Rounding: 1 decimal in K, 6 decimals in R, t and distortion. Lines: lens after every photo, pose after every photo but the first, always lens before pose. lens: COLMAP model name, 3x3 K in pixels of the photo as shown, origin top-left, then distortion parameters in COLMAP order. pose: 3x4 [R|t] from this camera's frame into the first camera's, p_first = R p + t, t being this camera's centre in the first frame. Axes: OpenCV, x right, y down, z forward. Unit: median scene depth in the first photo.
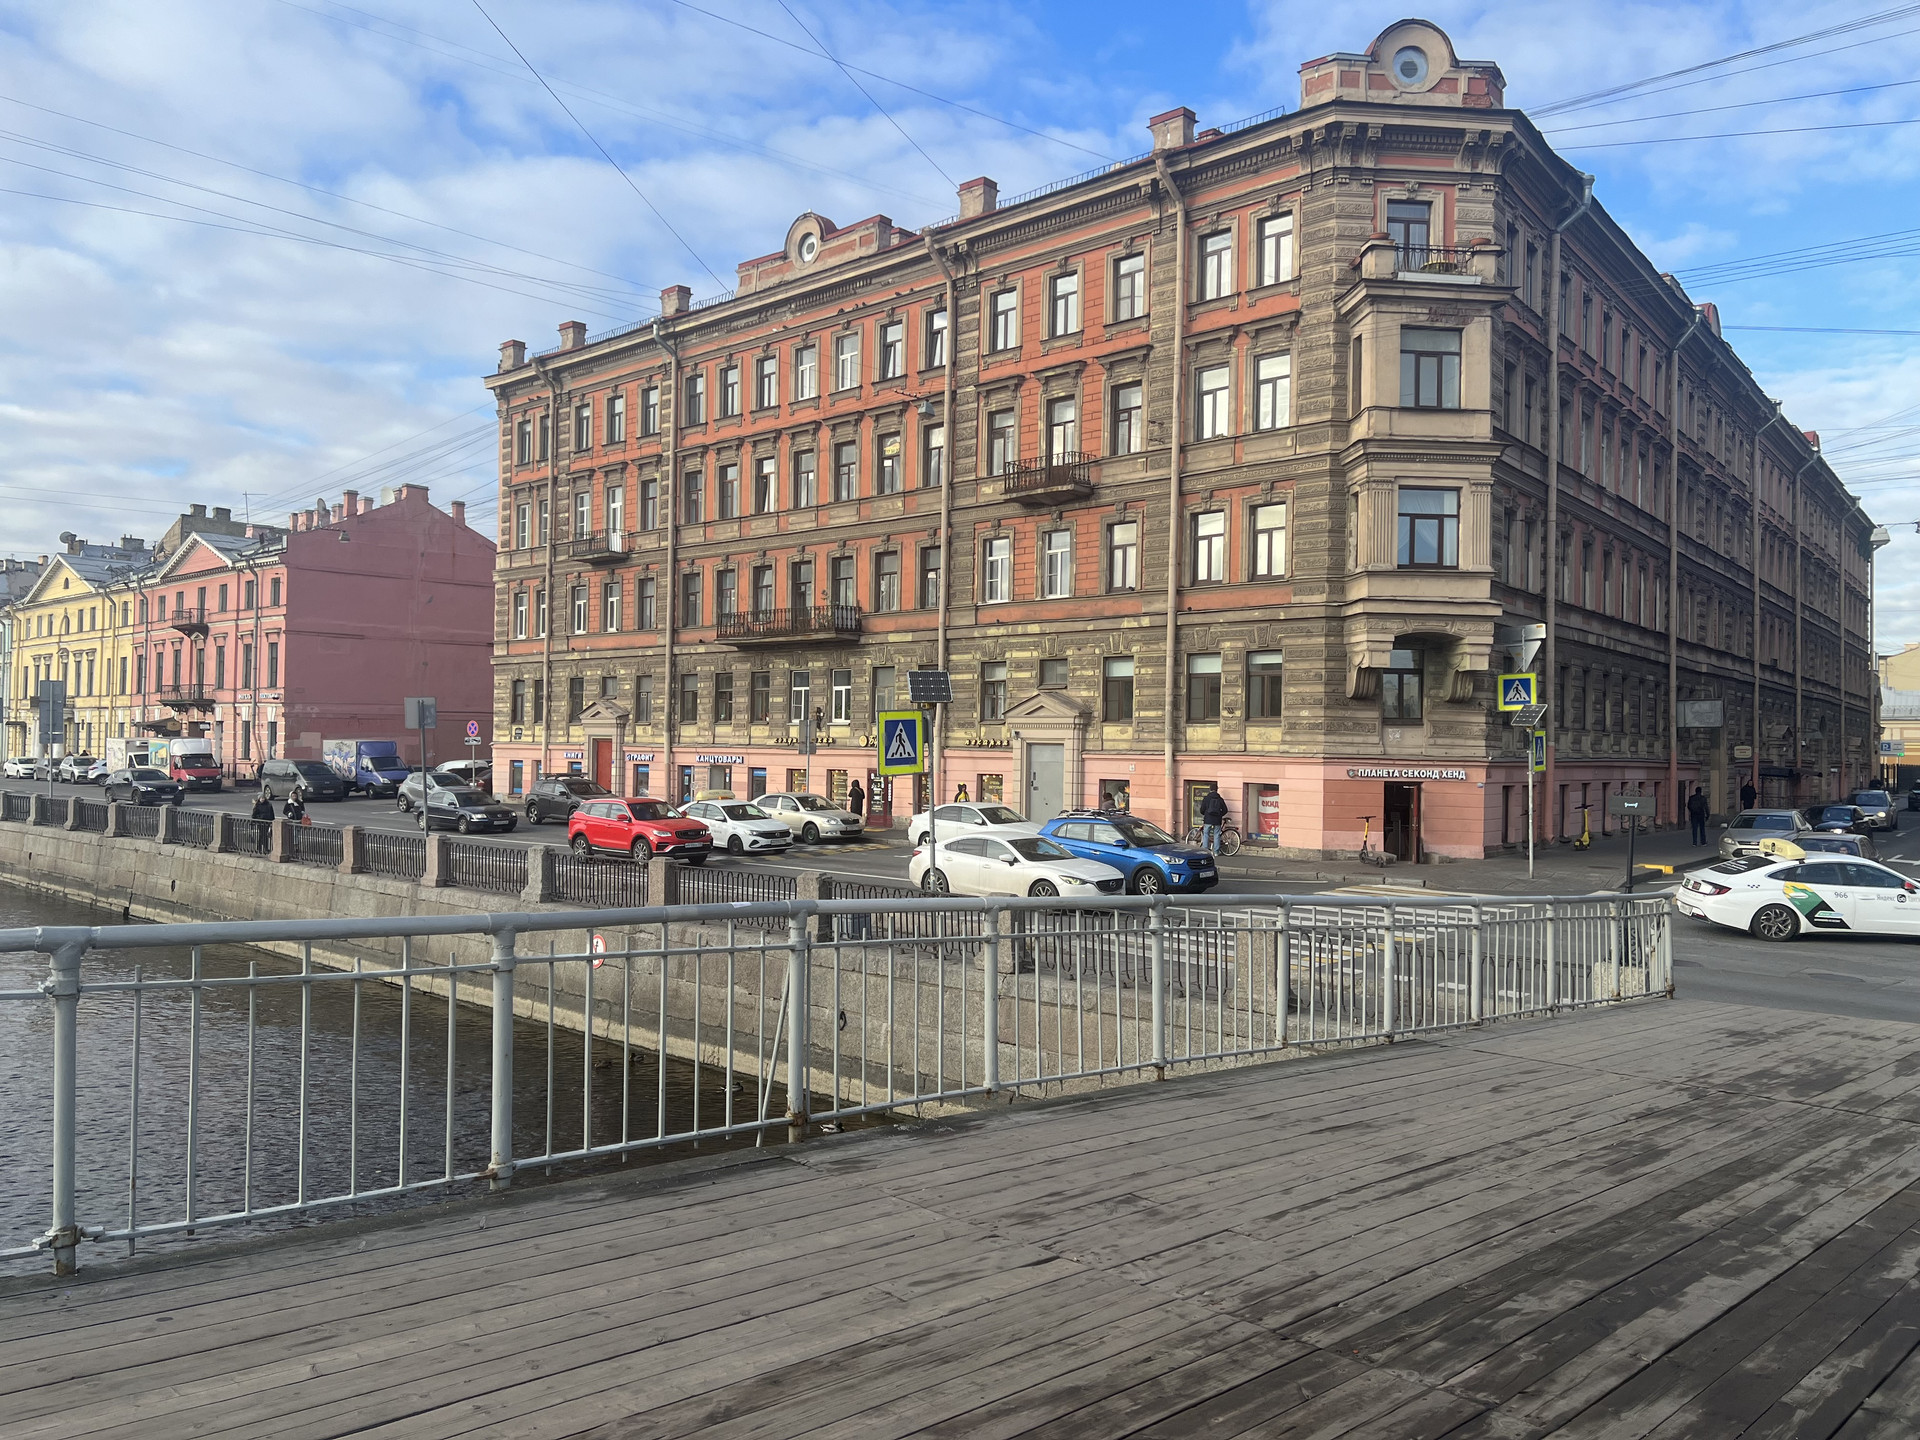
lens RADIAL K [[1429.6, 0, 963.0], [0, 1429.6, 727.9], [0, 0, 1]] dist [0.089126, -0.149316]
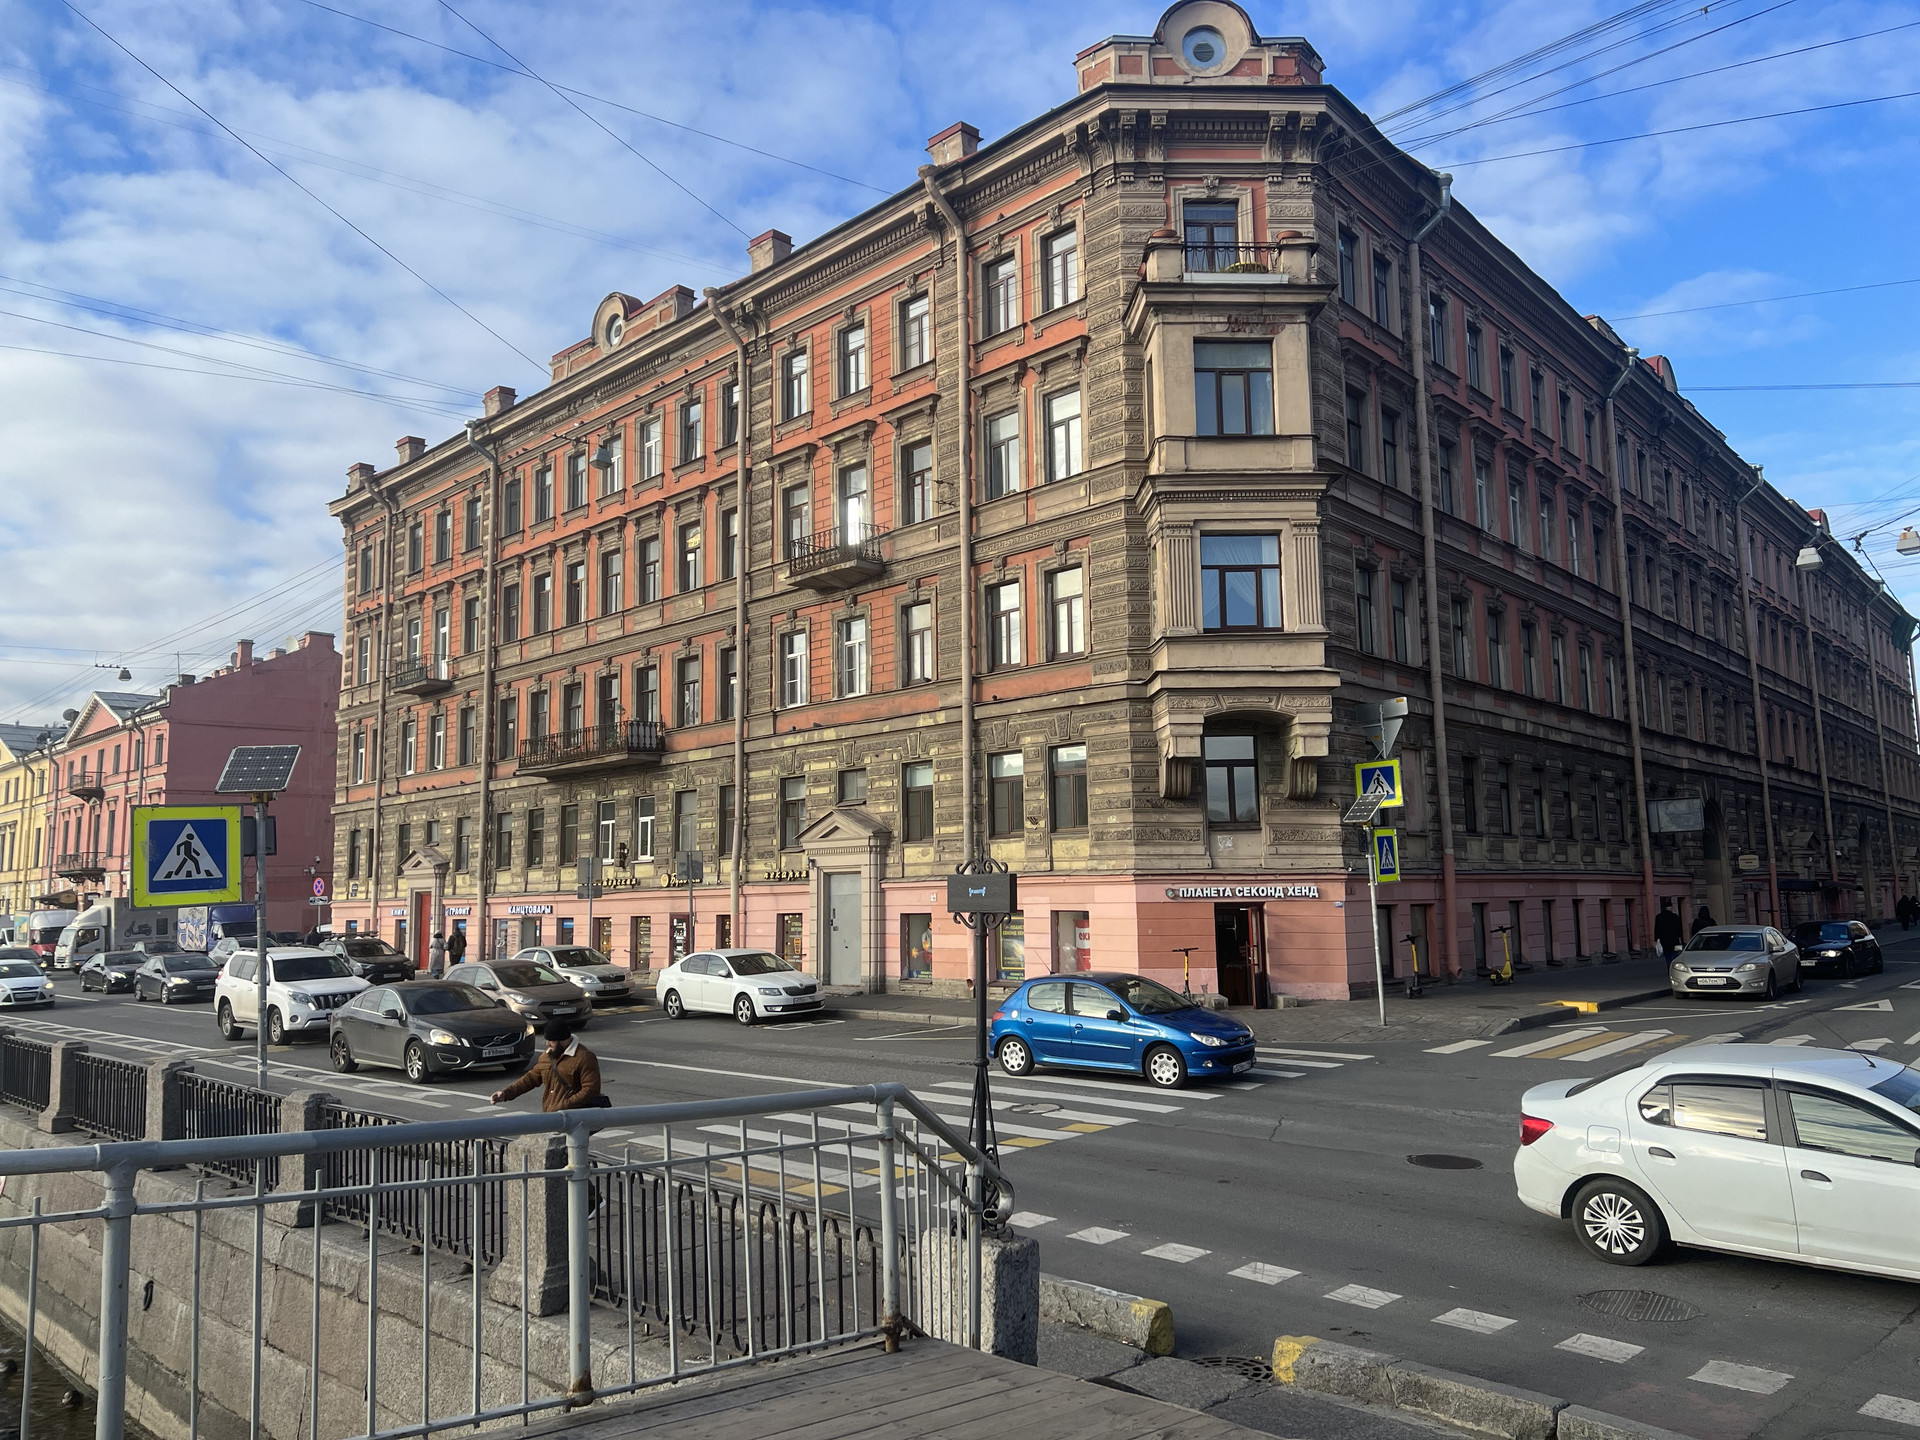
lens RADIAL K [[1412.7, 0, 980.7], [0, 1412.7, 717.0], [0, 0, 1]] dist [0.114795, -0.179349]
pose [[0.998576, -0.039118, -0.036268, 0.191751], [0.034767, 0.992909, -0.113683, 0.019617], [0.040458, 0.112260, 0.992855, 0.206971]]
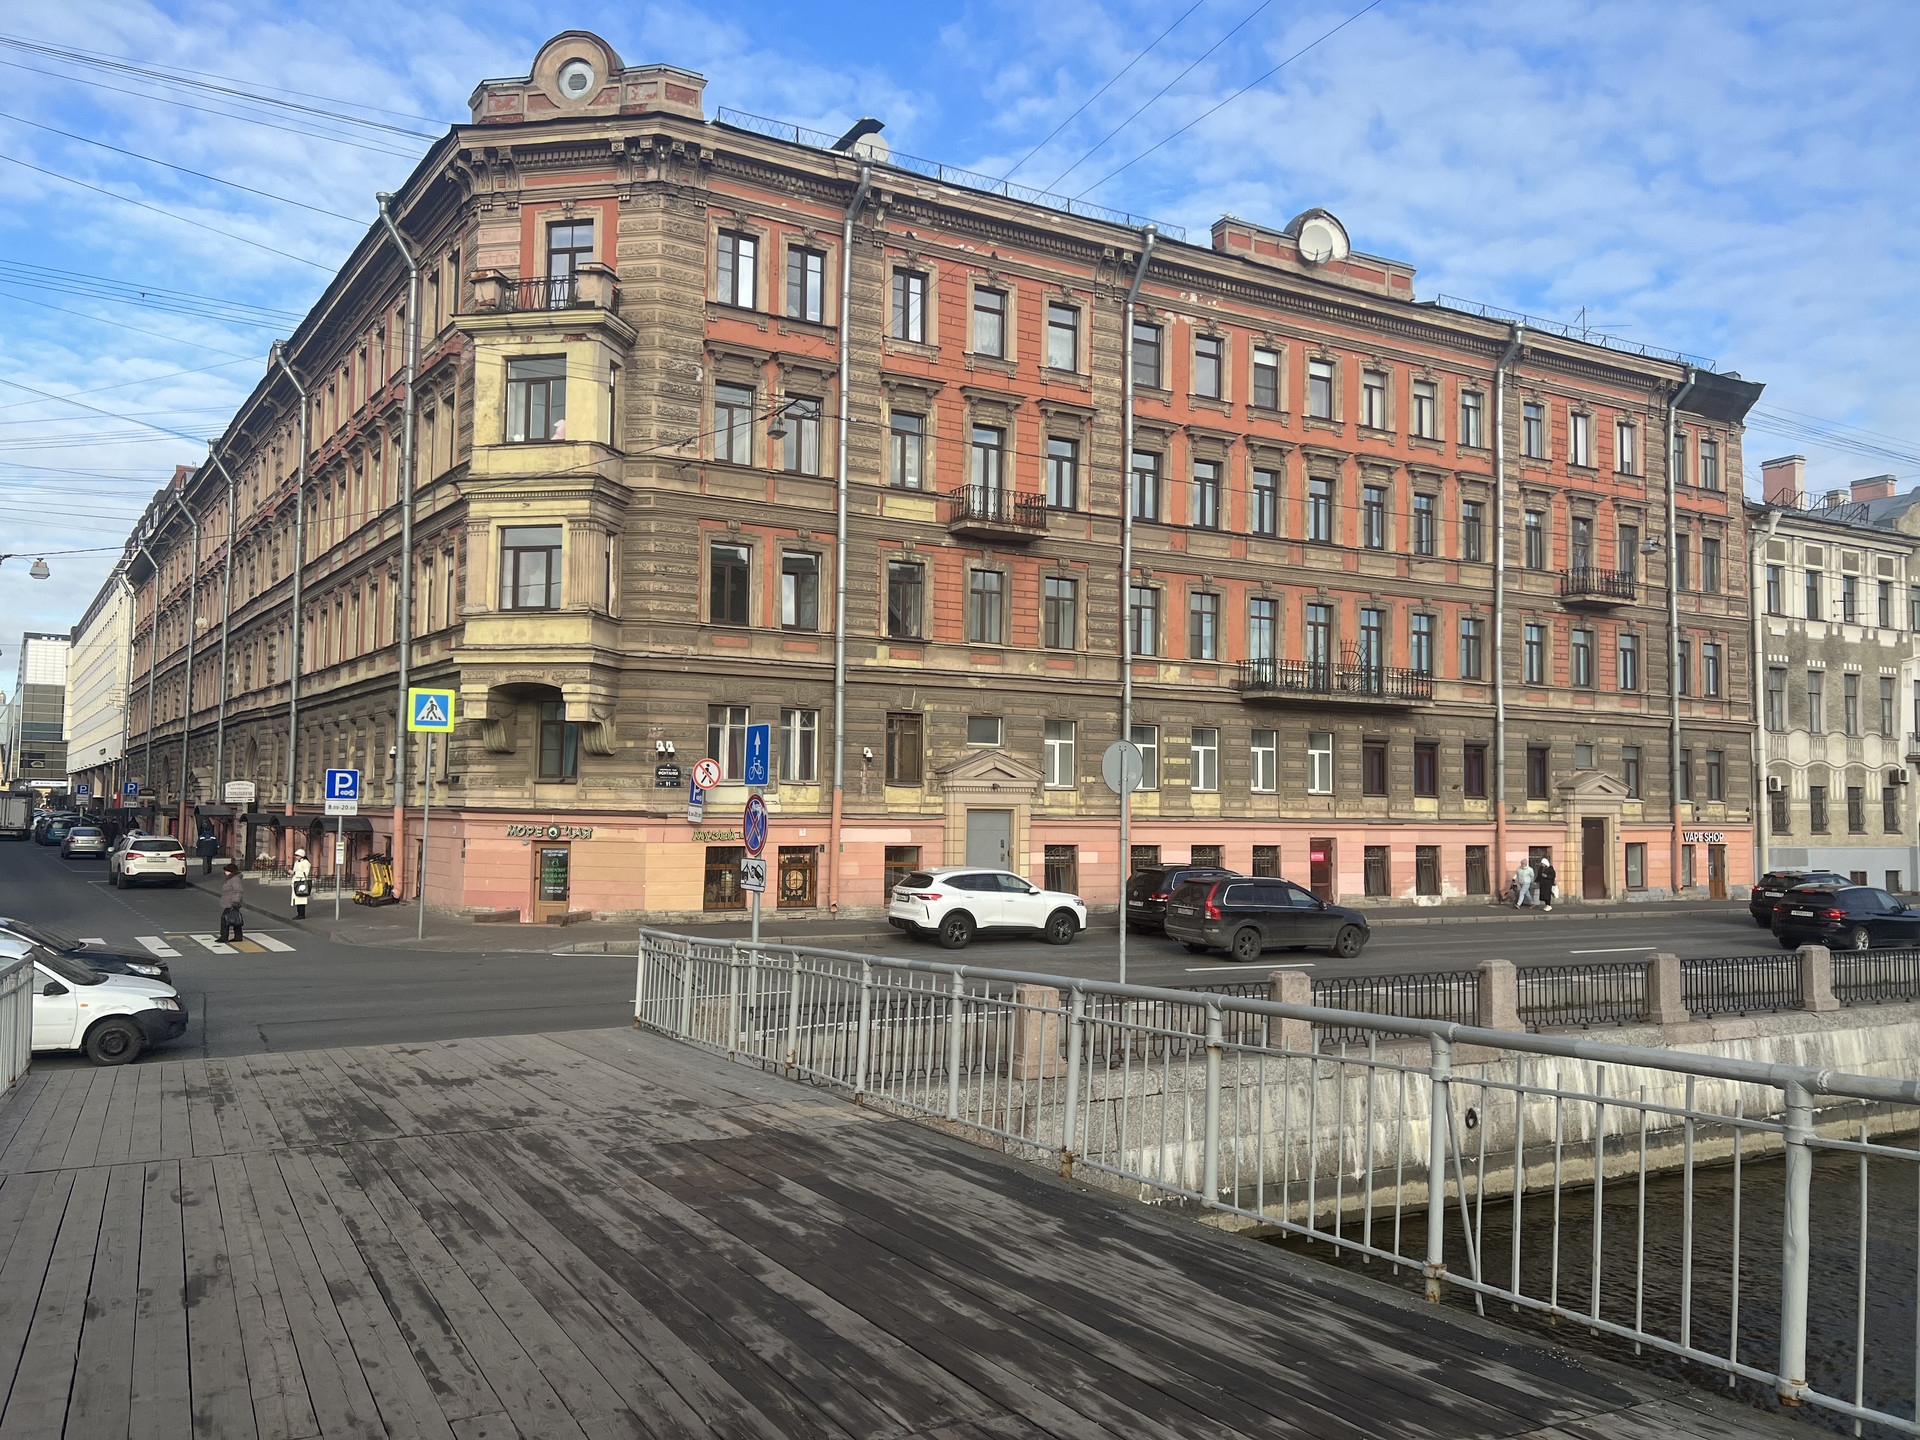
lens RADIAL K [[1429.5, 0, 953.0], [0, 1429.5, 726.9], [0, 0, 1]] dist [0.084194, -0.129072]
pose [[0.294227, 0.043901, 0.954727, -0.077992], [-0.023166, 0.998979, -0.038796, -0.001728], [-0.955455, -0.010702, 0.294944, 0.075604]]
